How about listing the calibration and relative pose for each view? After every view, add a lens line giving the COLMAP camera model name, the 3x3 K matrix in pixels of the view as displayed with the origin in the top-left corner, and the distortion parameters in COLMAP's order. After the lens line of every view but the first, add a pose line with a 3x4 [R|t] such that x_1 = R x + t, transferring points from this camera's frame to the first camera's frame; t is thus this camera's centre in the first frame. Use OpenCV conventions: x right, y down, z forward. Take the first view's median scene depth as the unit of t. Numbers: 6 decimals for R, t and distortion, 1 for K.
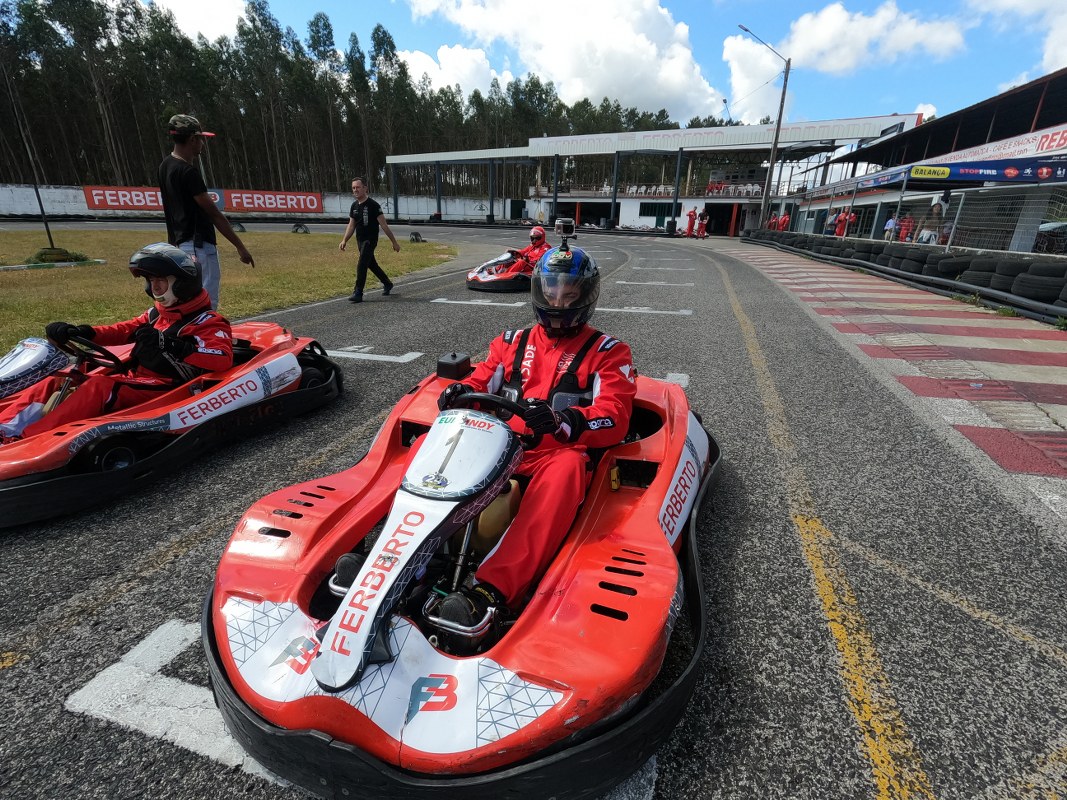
lens RADIAL K [[510.7, 0, 530.2], [0, 510.7, 400.9], [0, 0, 1]] dist [0.004609, -0.000571]
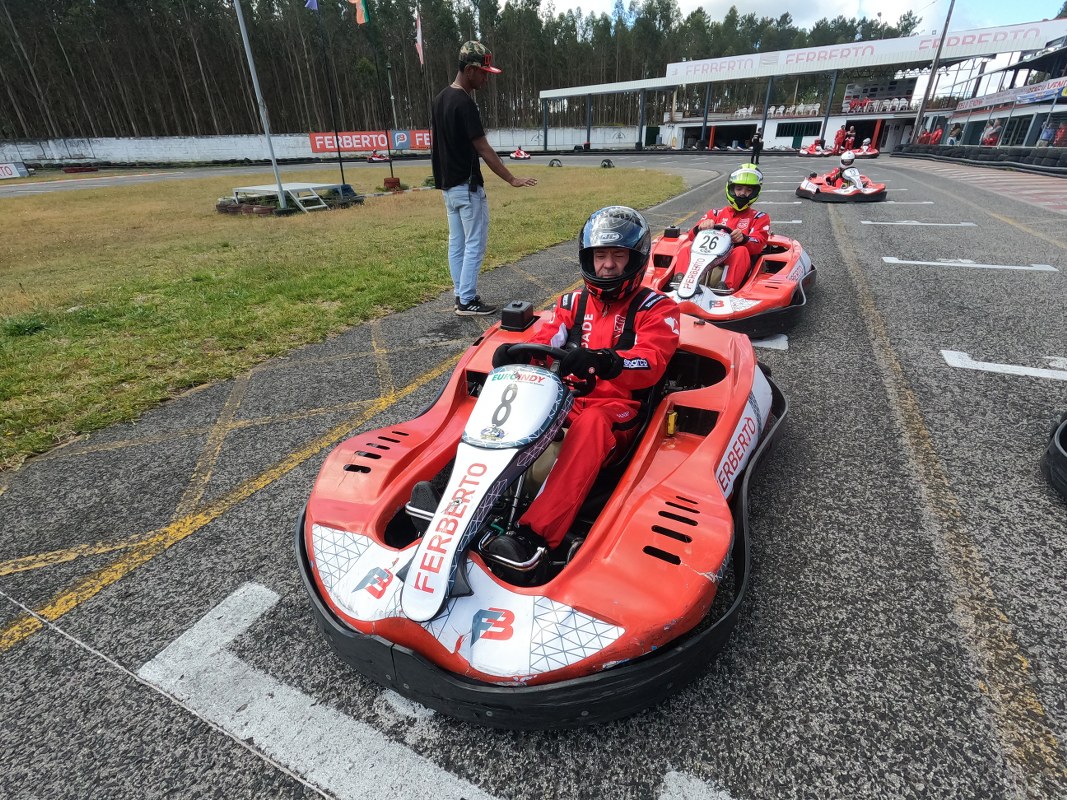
lens RADIAL K [[510.7, 0, 529.8], [0, 510.7, 401.8], [0, 0, 1]] dist [0.004609, -0.000571]
pose [[0.988347, 0.029719, -0.149290, -0.116354], [-0.011772, 0.992742, 0.119686, 0.060793], [0.151764, -0.116534, 0.981523, -0.177775]]
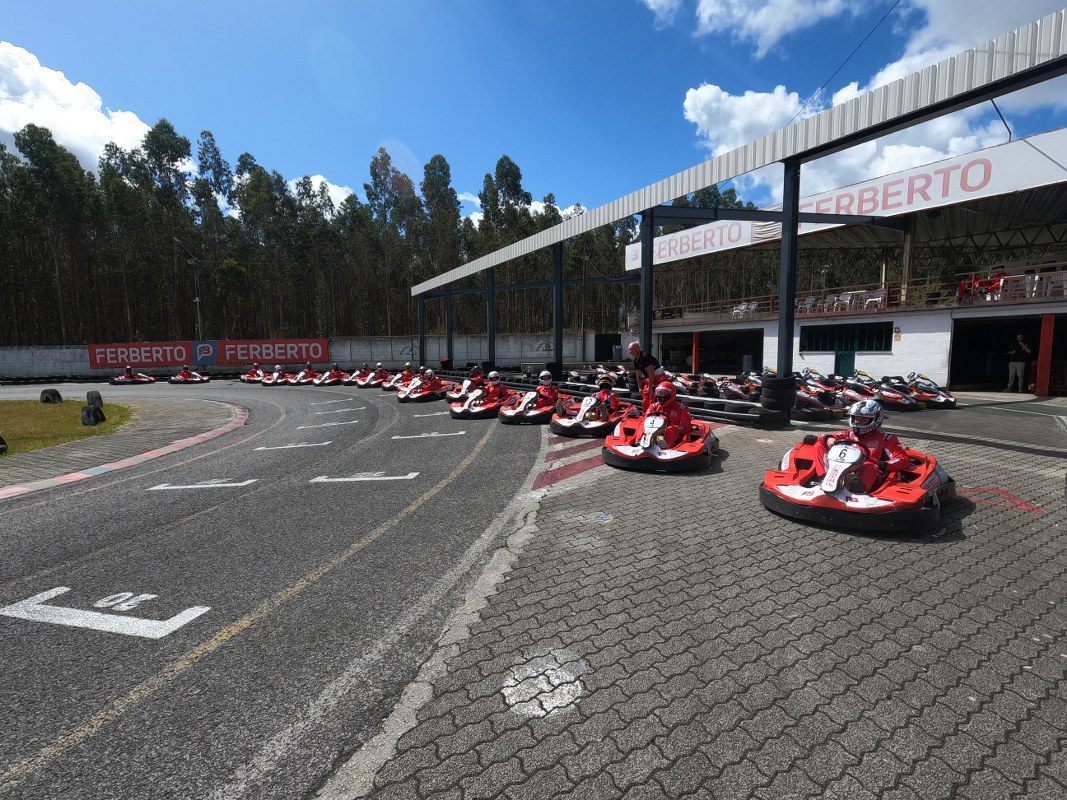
lens RADIAL K [[510.7, 0, 531.4], [0, 510.7, 405.3], [0, 0, 1]] dist [0.004609, -0.000571]
pose [[0.903490, 0.009596, -0.428502, 0.194427], [-0.111877, 0.970370, -0.214161, -0.173223], [0.413751, 0.241432, 0.877793, 0.461694]]
